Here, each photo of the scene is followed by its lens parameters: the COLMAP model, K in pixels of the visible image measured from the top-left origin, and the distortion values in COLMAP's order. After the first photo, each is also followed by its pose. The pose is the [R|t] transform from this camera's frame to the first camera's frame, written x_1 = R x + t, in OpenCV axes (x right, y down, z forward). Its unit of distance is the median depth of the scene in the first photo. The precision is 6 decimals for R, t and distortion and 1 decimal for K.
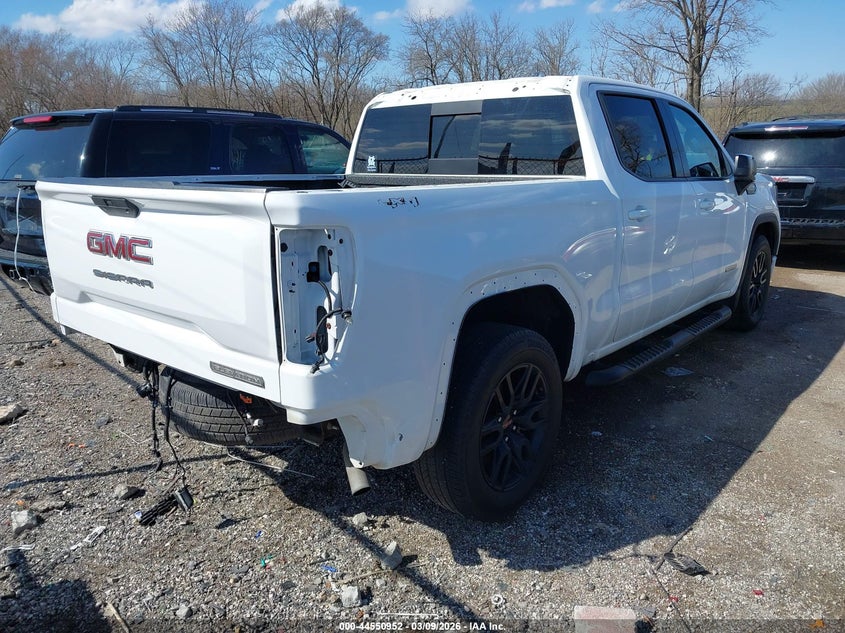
lens RADIAL K [[664.7, 0, 422.5], [0, 664.7, 316.5], [0, 0, 1]] dist [0.002526, 0.002539]
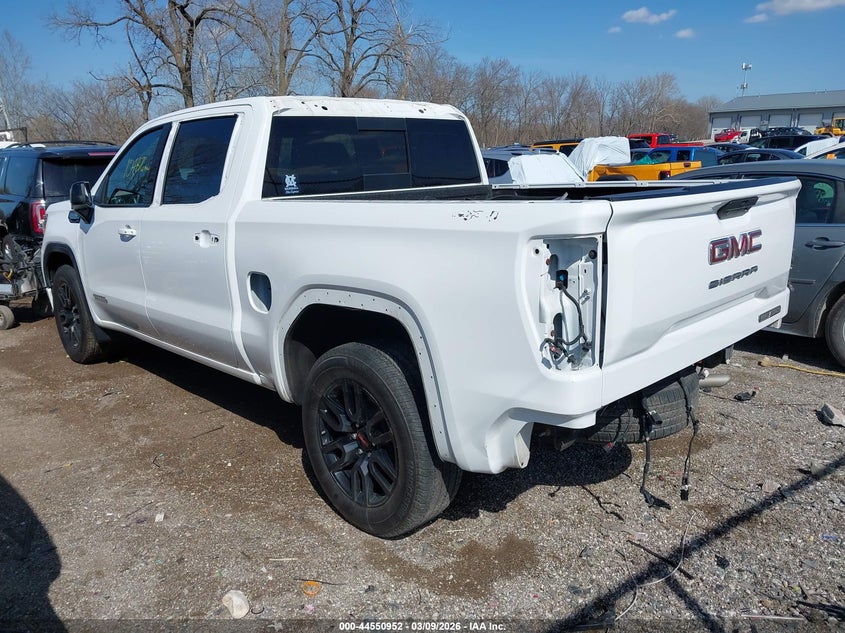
lens RADIAL K [[664.7, 0, 422.5], [0, 664.7, 316.5], [0, 0, 1]] dist [0.002526, 0.002539]
pose [[0.105966, -0.222314, 0.969199, -1.129793], [0.268251, 0.944942, 0.187421, -0.240317], [-0.957503, 0.240128, 0.159767, 0.974465]]
